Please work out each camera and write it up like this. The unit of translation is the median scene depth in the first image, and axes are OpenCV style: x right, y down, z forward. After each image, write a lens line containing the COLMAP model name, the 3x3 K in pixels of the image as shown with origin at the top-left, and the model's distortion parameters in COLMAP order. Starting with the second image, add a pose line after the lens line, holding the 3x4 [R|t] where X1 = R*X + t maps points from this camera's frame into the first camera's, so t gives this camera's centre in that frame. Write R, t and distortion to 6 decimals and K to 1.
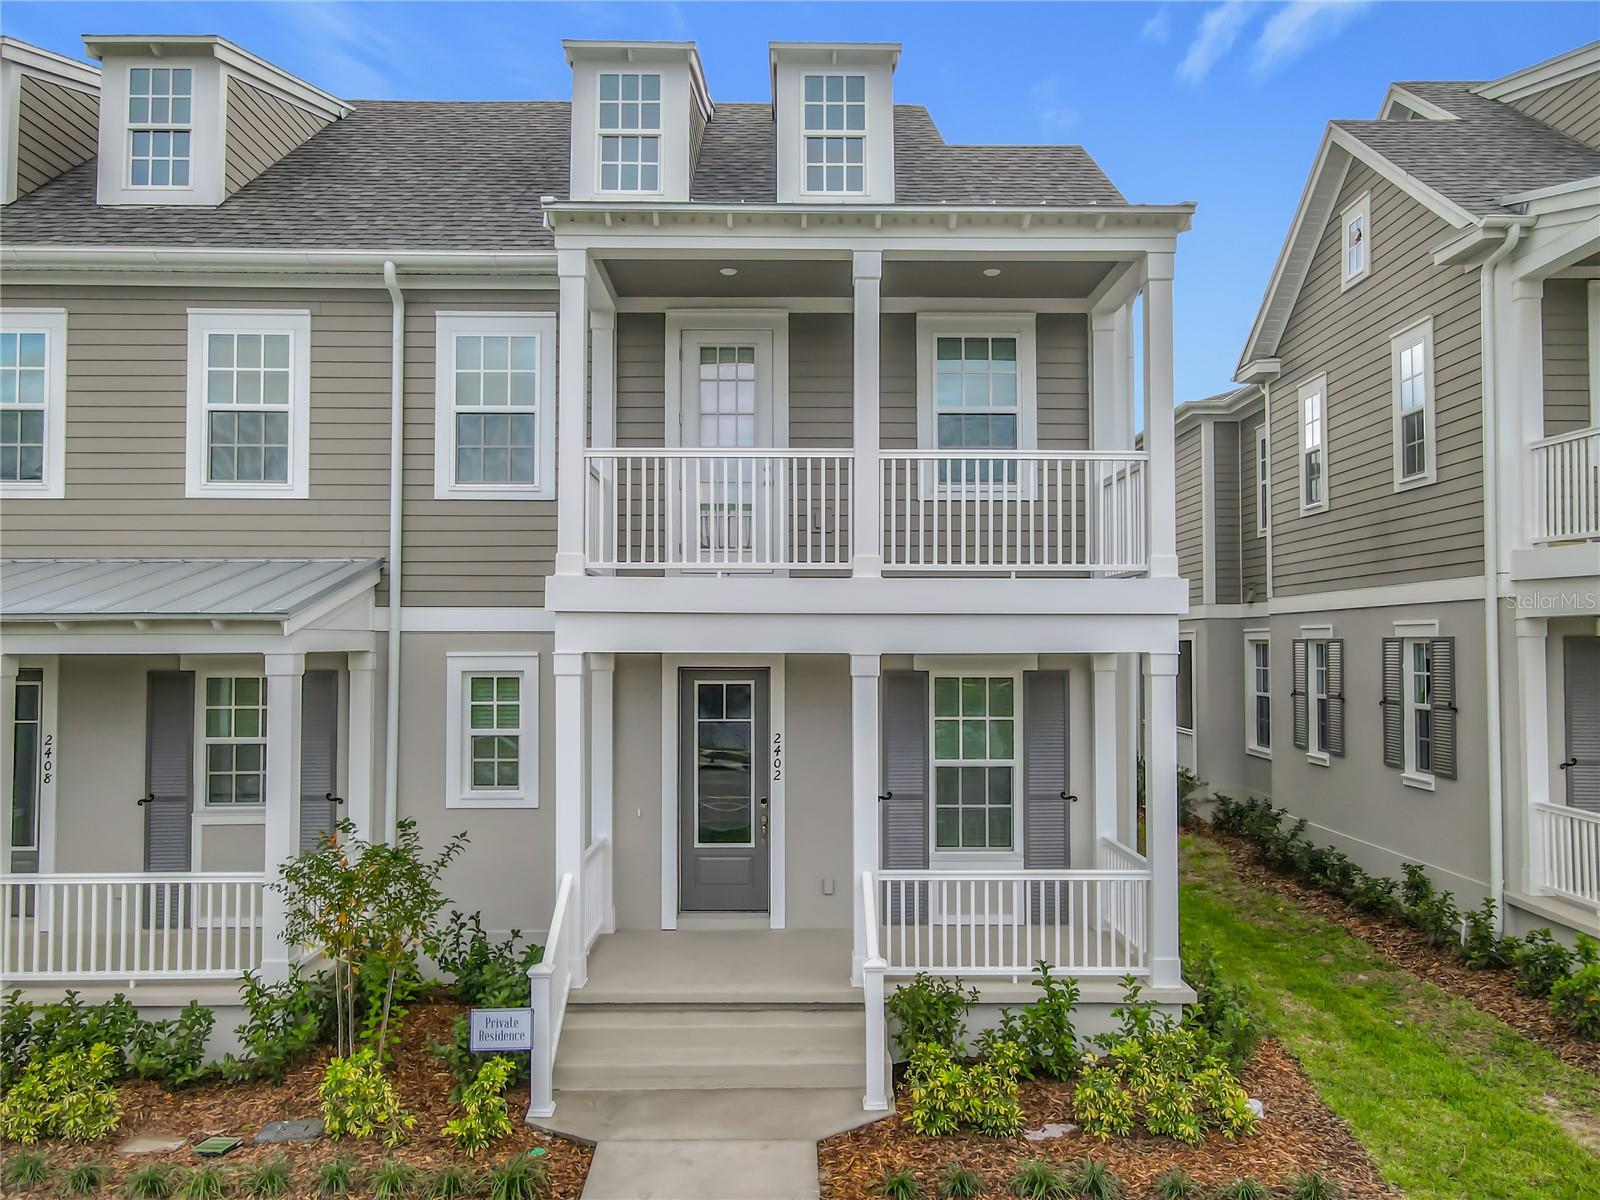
lens RADIAL K [[1180.7, 0, 800.0], [0, 1180.7, 600.0], [0, 0, 1]] dist [-0.002808, 0.002307]
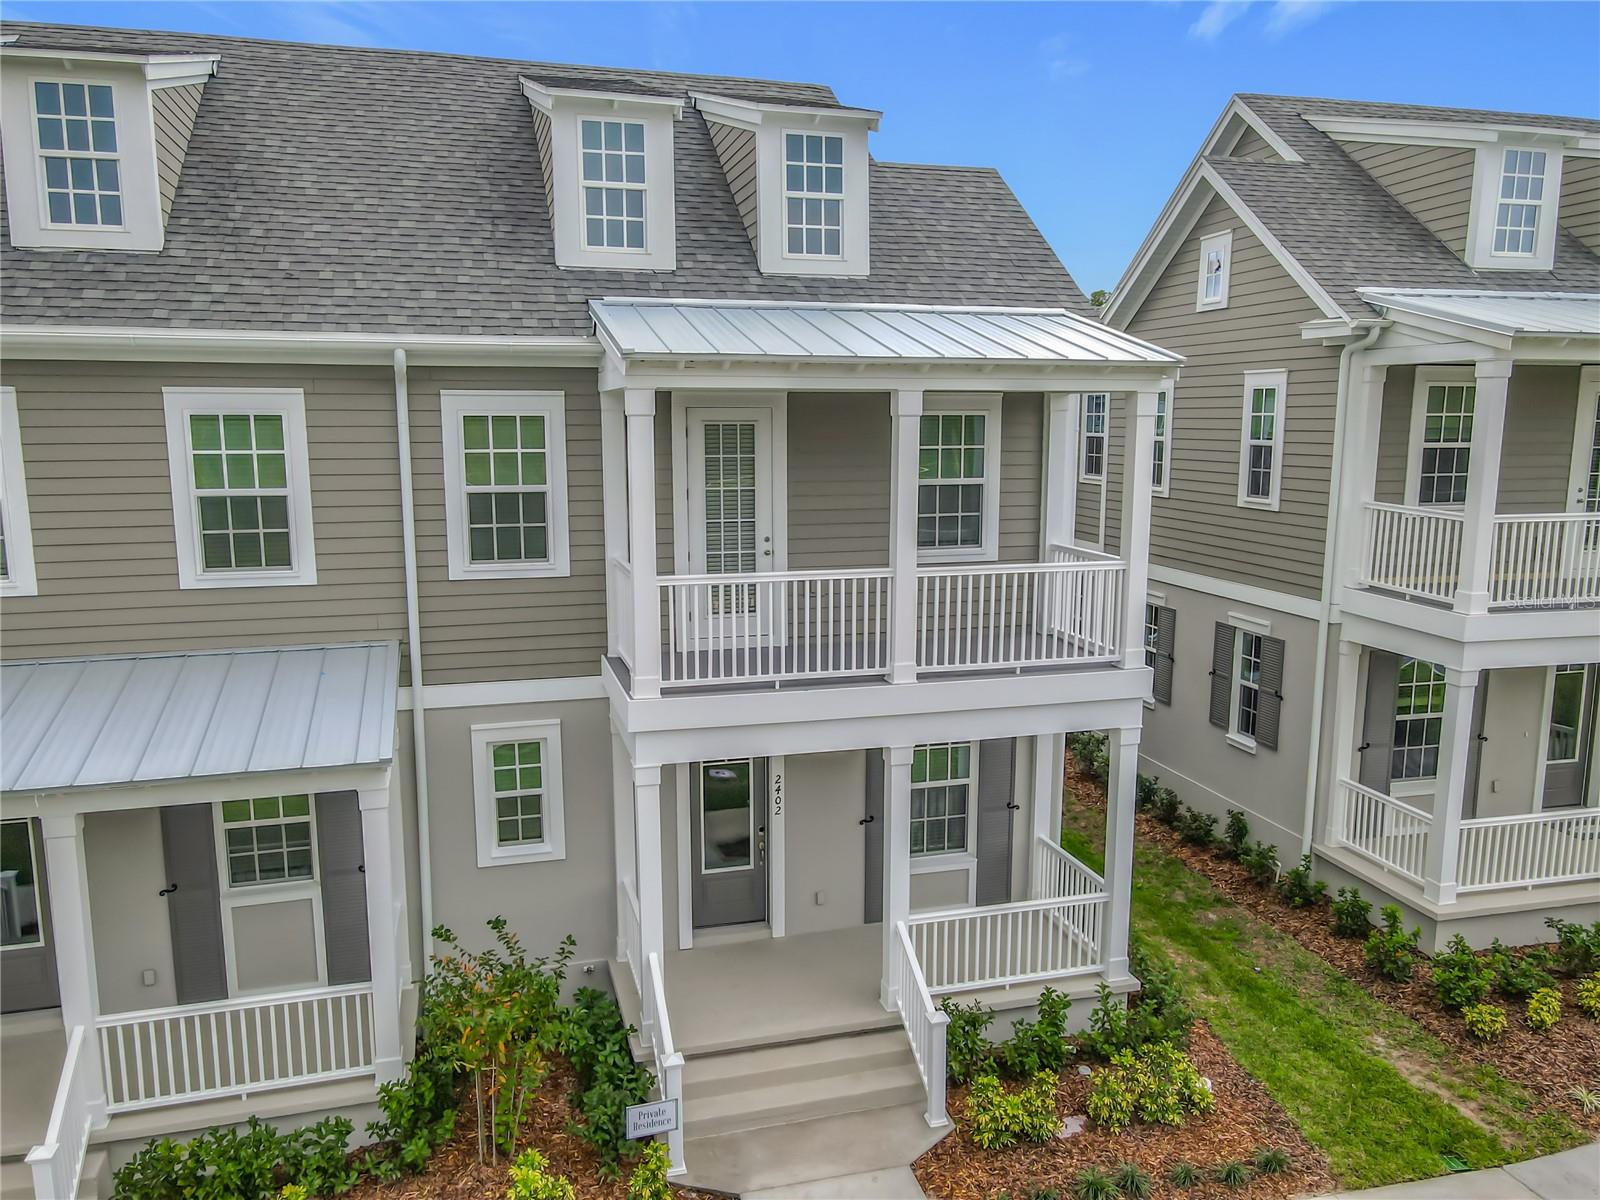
lens RADIAL K [[1180.7, 0, 800.0], [0, 1180.7, 600.0], [0, 0, 1]] dist [-0.002808, 0.002307]
pose [[0.965194, -0.039931, 0.258468, -0.283108], [-0.011622, 0.980752, 0.194914, -0.270237], [-0.261276, -0.191133, 0.946152, -0.039339]]
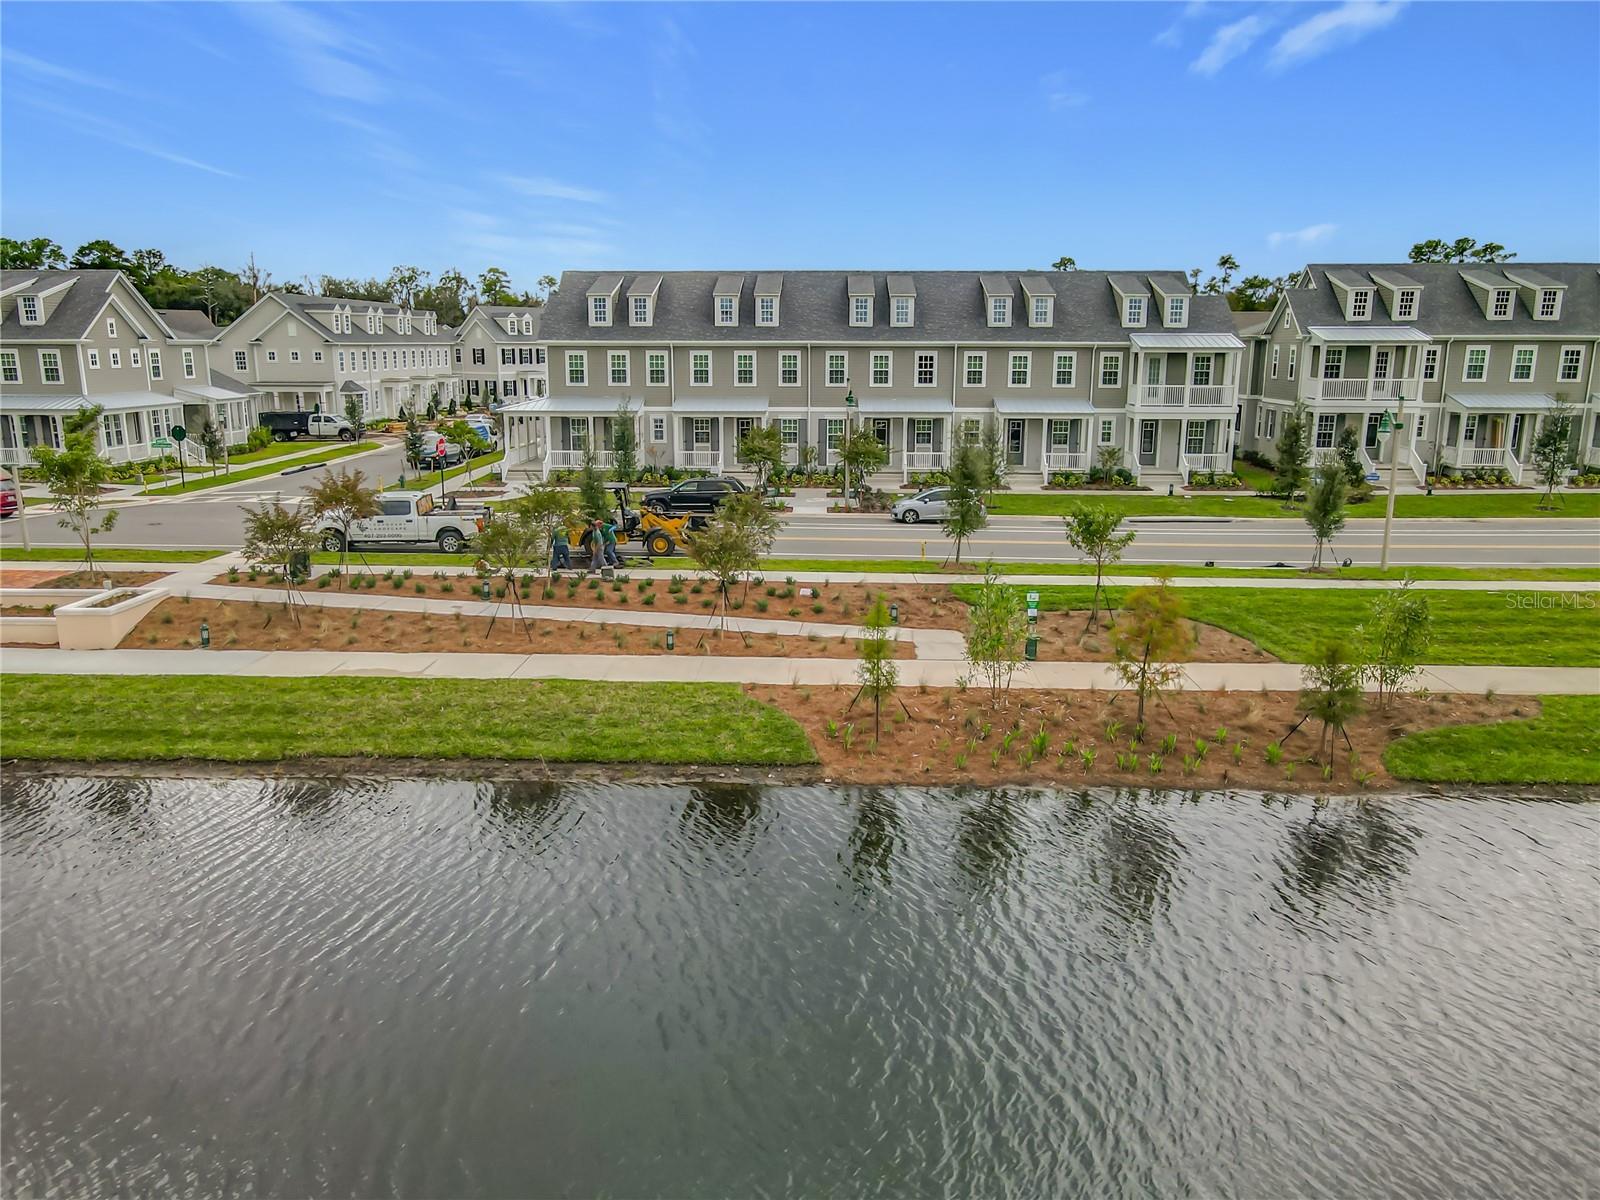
lens RADIAL K [[1180.7, 0, 800.0], [0, 1180.7, 600.0], [0, 0, 1]] dist [-0.002808, 0.002307]
pose [[0.999175, 0.012806, -0.038545, -1.443205], [-0.002321, 0.965448, 0.260587, -0.548702], [0.040551, -0.260282, 0.964681, -4.465191]]
